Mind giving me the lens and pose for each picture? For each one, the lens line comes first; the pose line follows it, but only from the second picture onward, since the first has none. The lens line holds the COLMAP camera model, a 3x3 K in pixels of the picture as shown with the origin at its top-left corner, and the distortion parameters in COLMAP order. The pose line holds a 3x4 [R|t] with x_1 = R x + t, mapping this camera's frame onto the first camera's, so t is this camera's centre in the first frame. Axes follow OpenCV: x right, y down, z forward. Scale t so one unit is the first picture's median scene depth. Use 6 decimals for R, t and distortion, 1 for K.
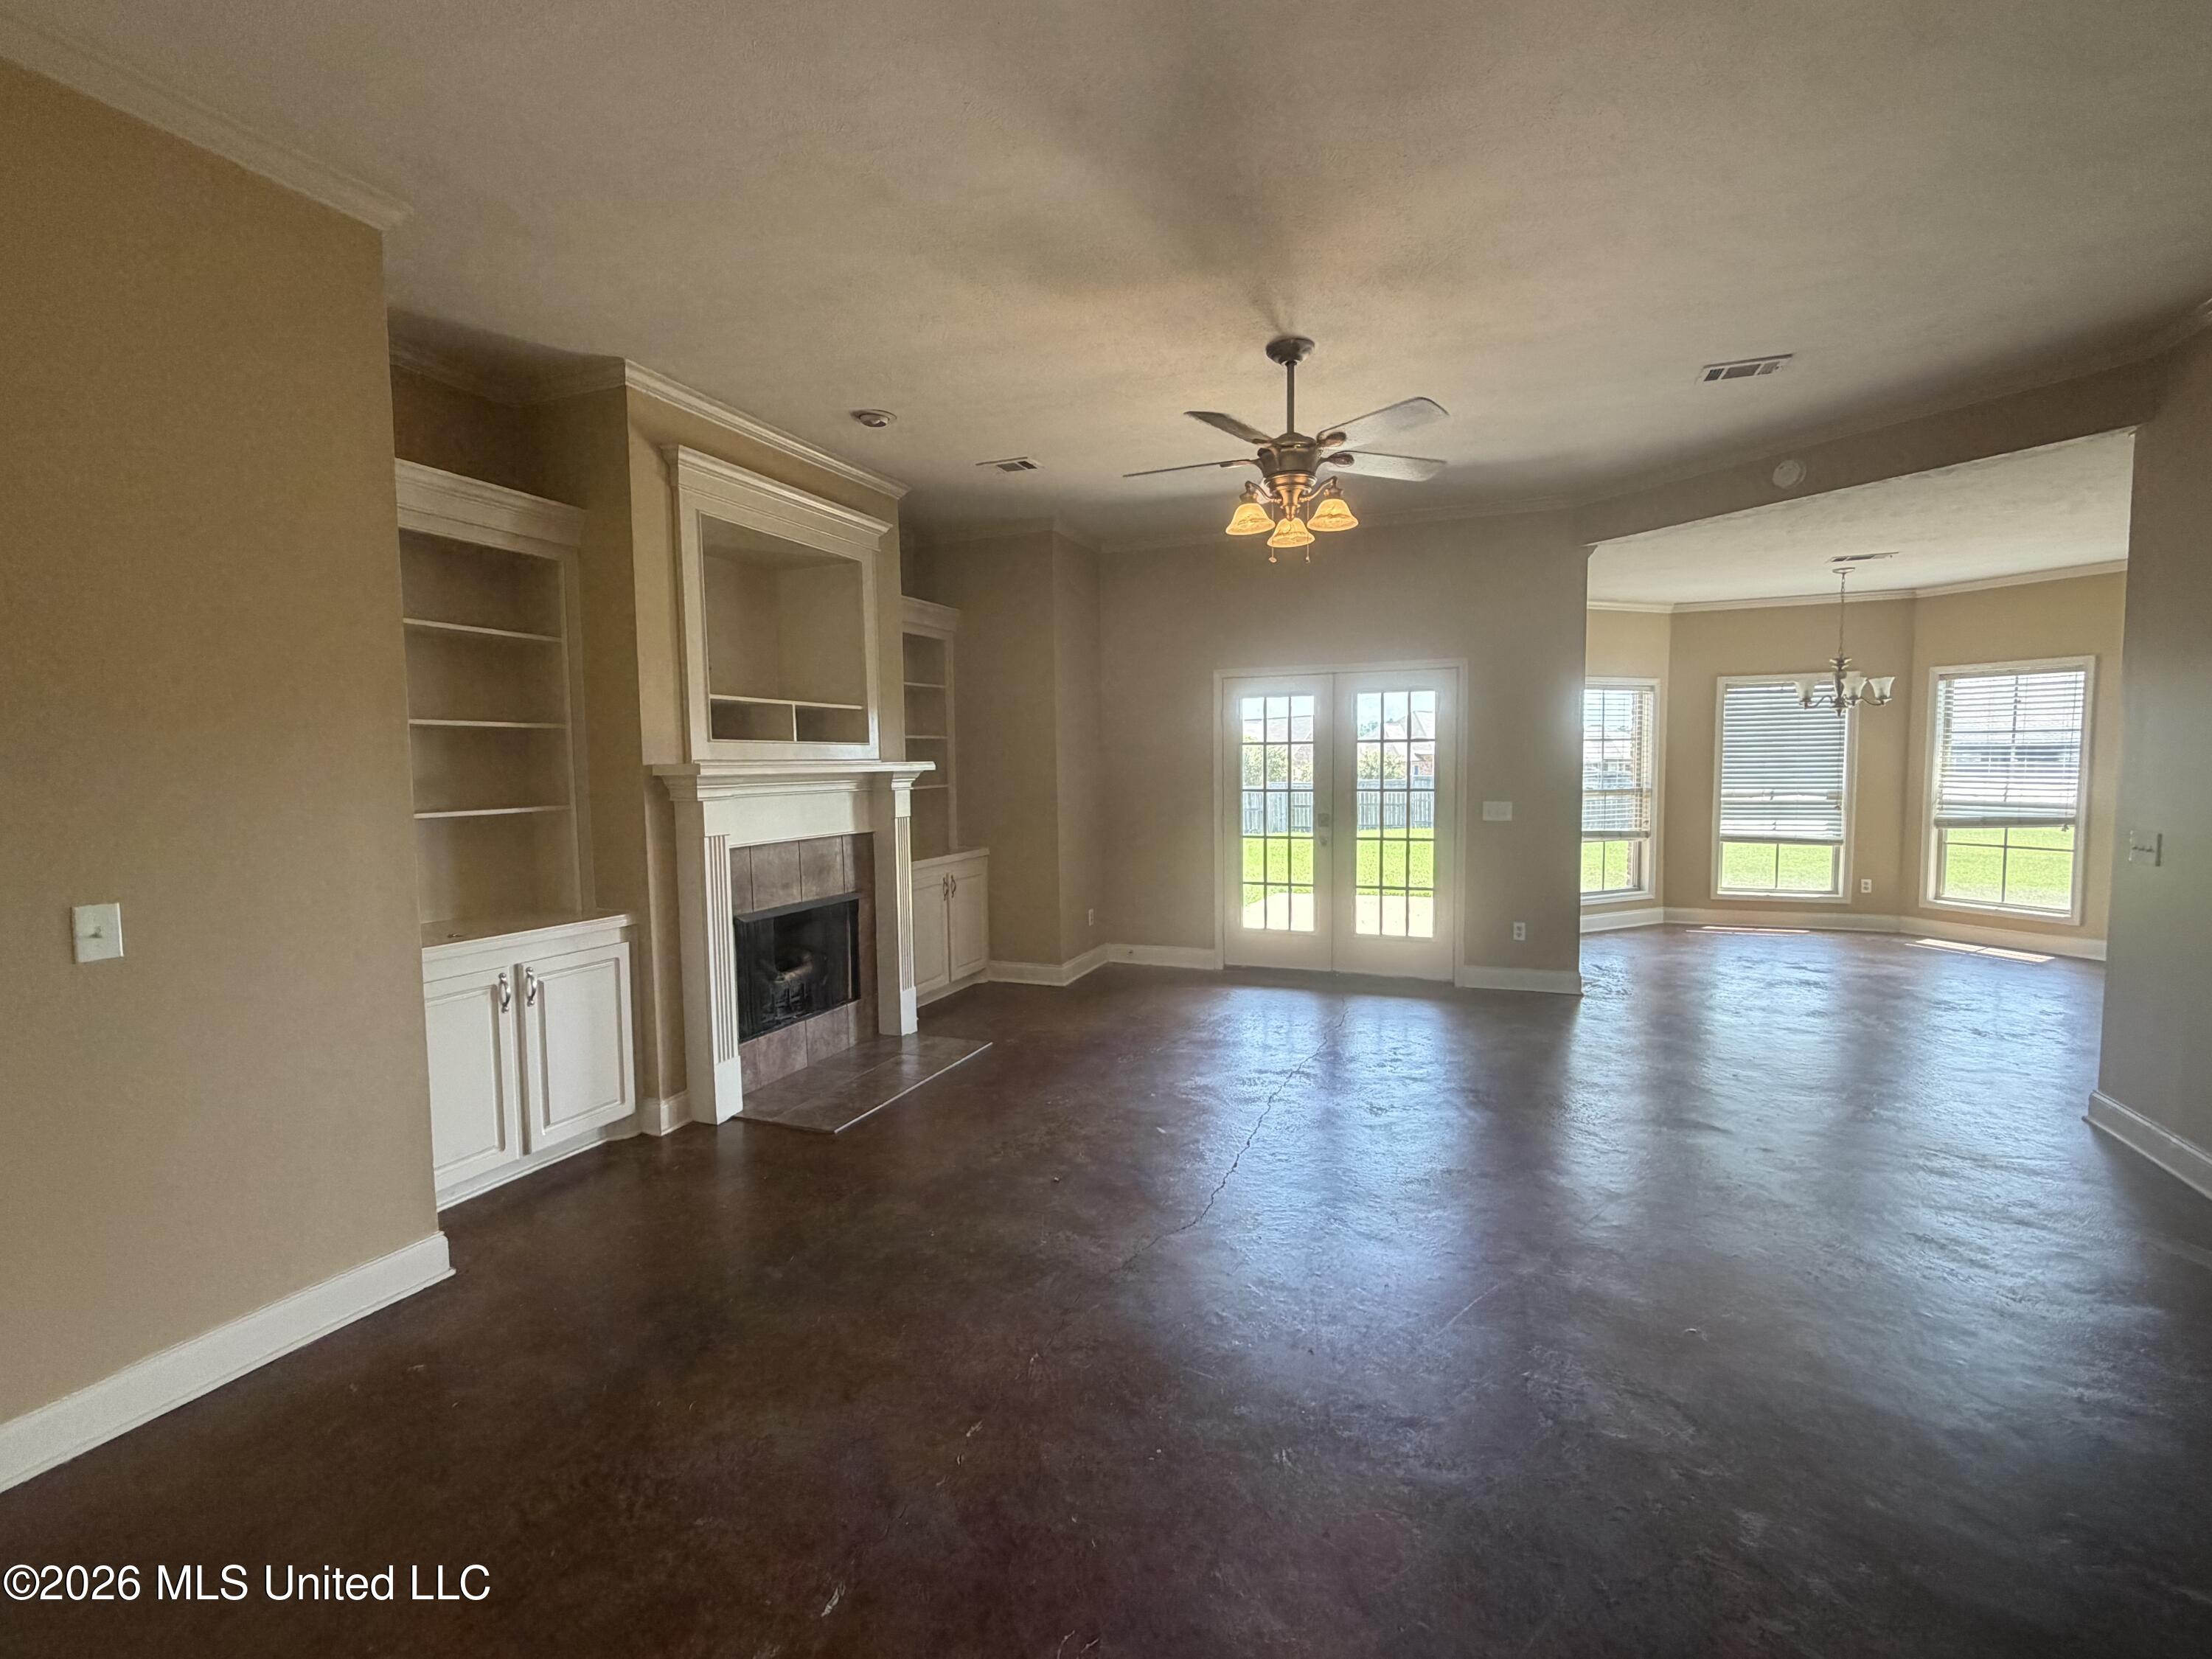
lens RADIAL K [[990.5, 0, 1111.8], [0, 990.5, 828.5], [0, 0, 1]] dist [-0.002696, -0.000111]
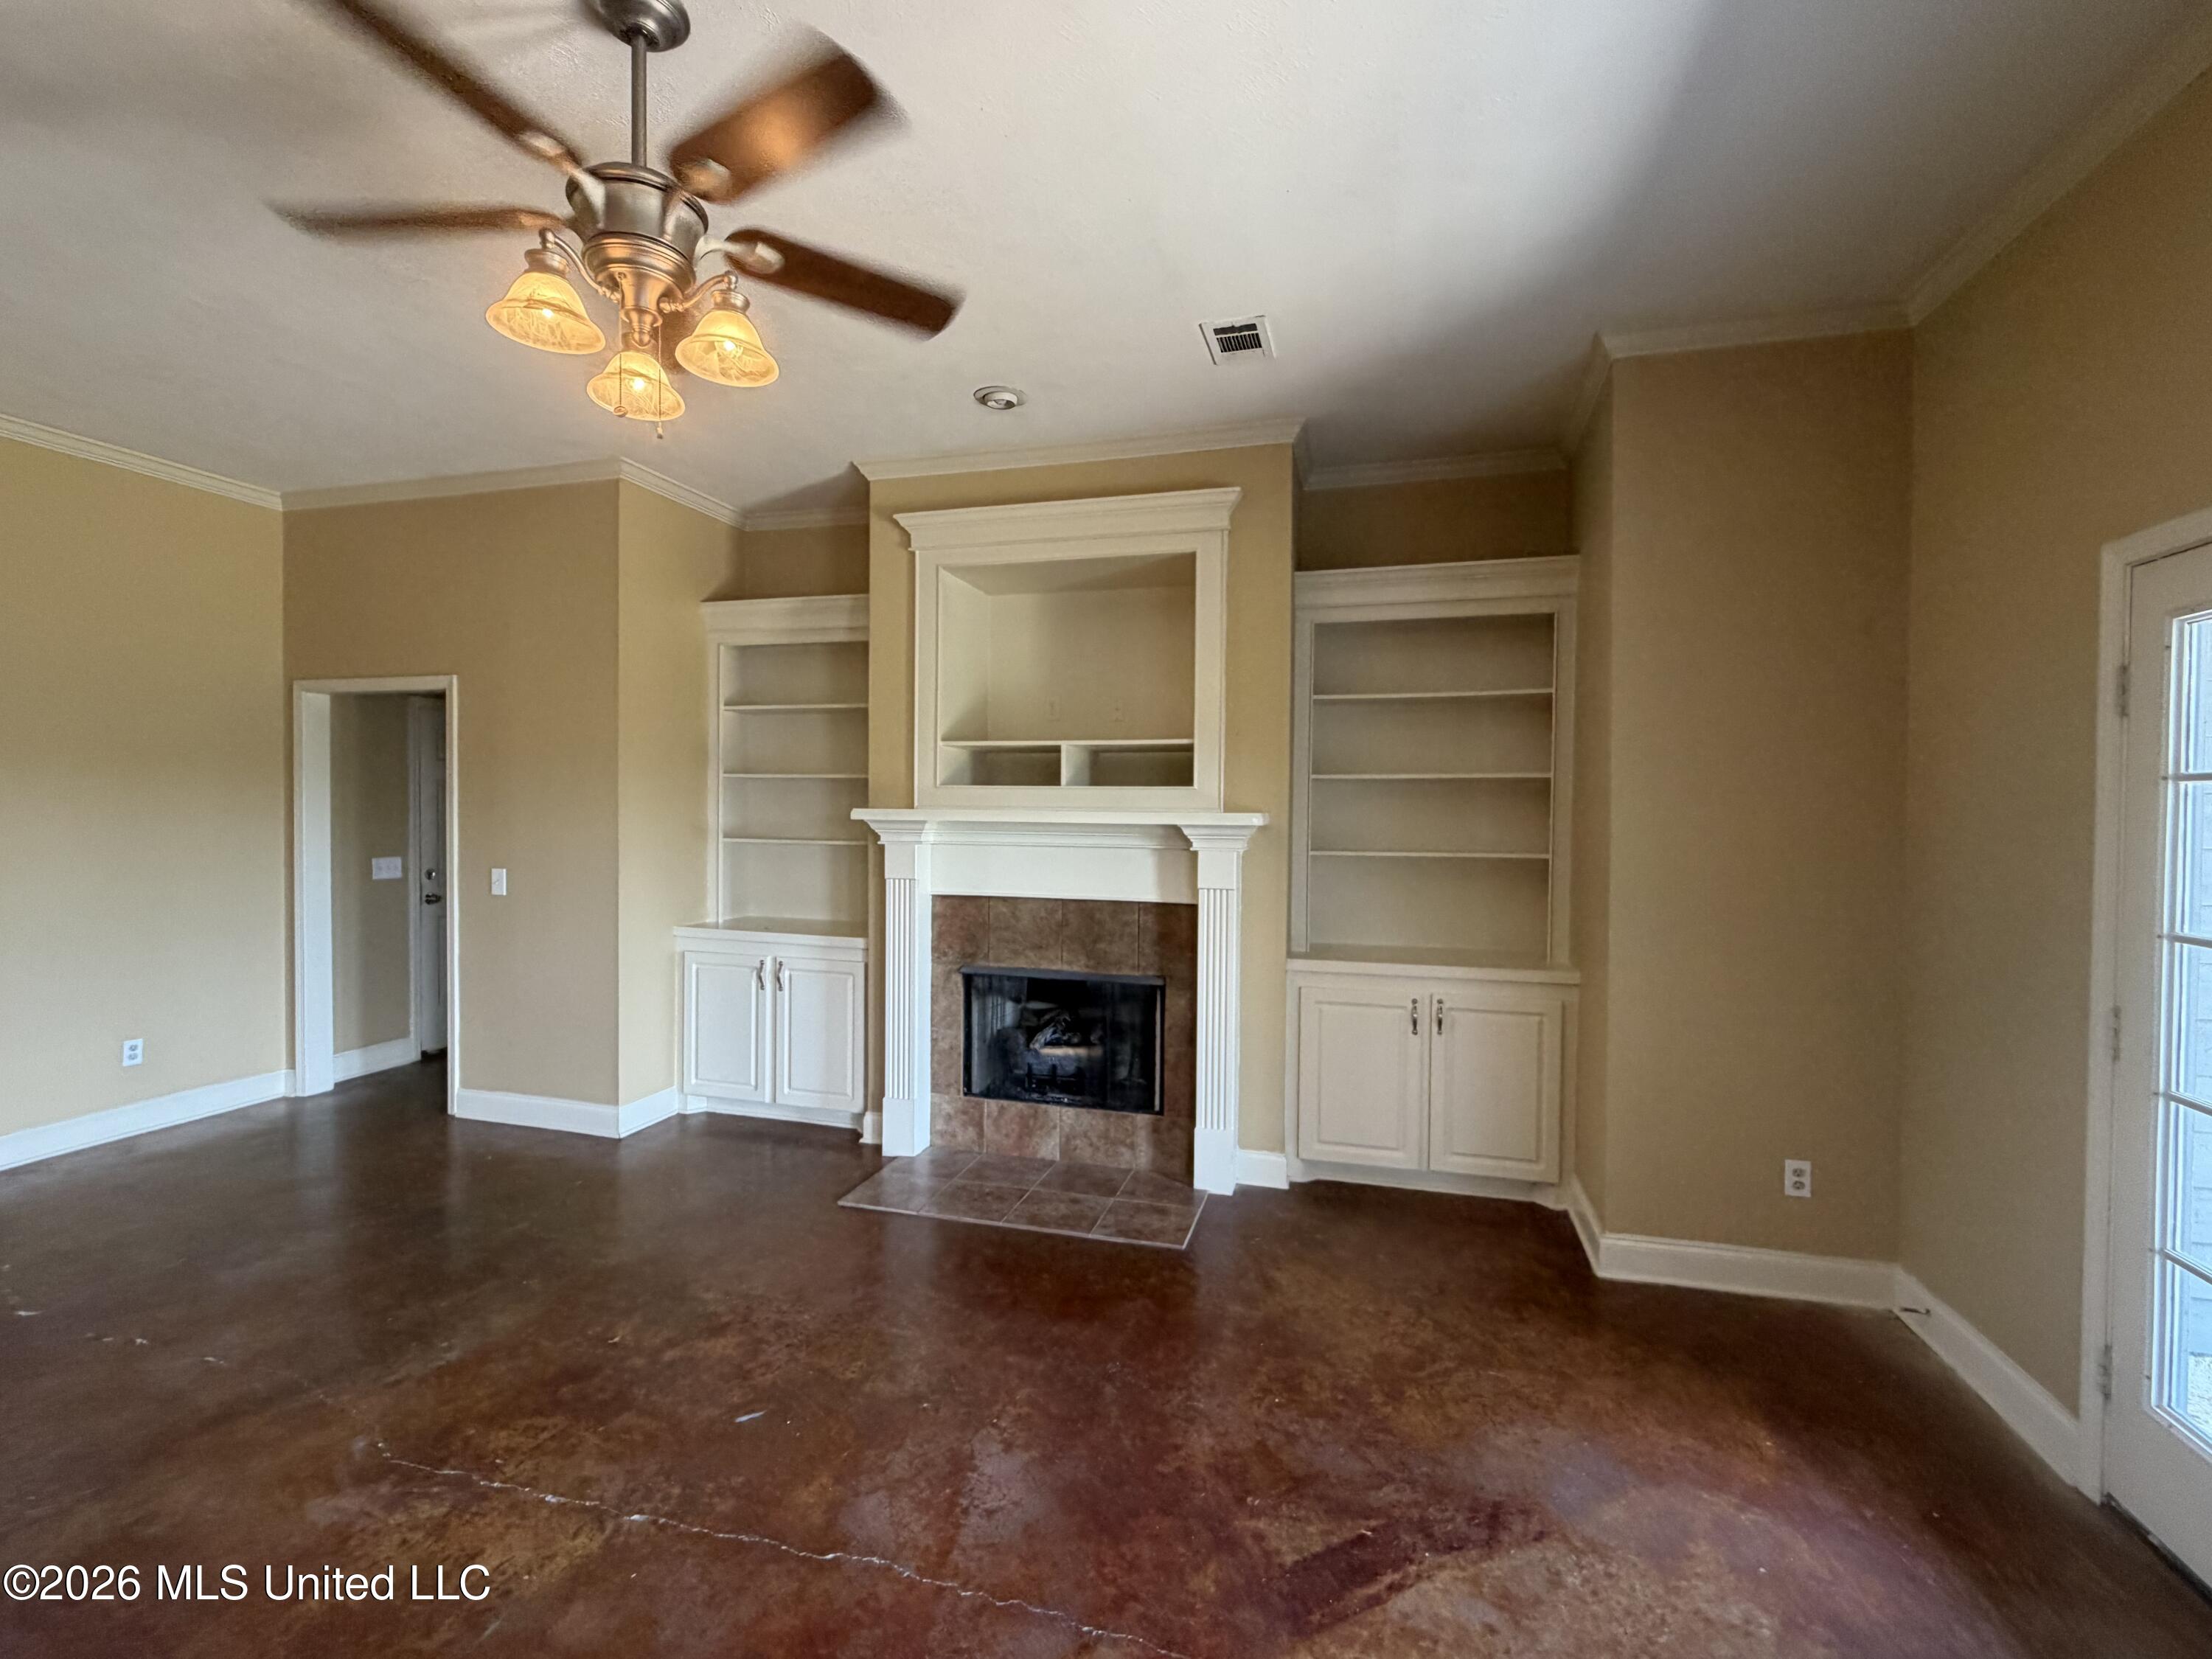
lens RADIAL K [[990.5, 0, 1105.2], [0, 990.5, 825.2], [0, 0, 1]] dist [-0.002696, -0.000111]
pose [[0.103371, 0.030506, -0.994175, 0.525066], [-0.078898, 0.996632, 0.022378, -0.071309], [0.991509, 0.076125, 0.105430, 0.888282]]
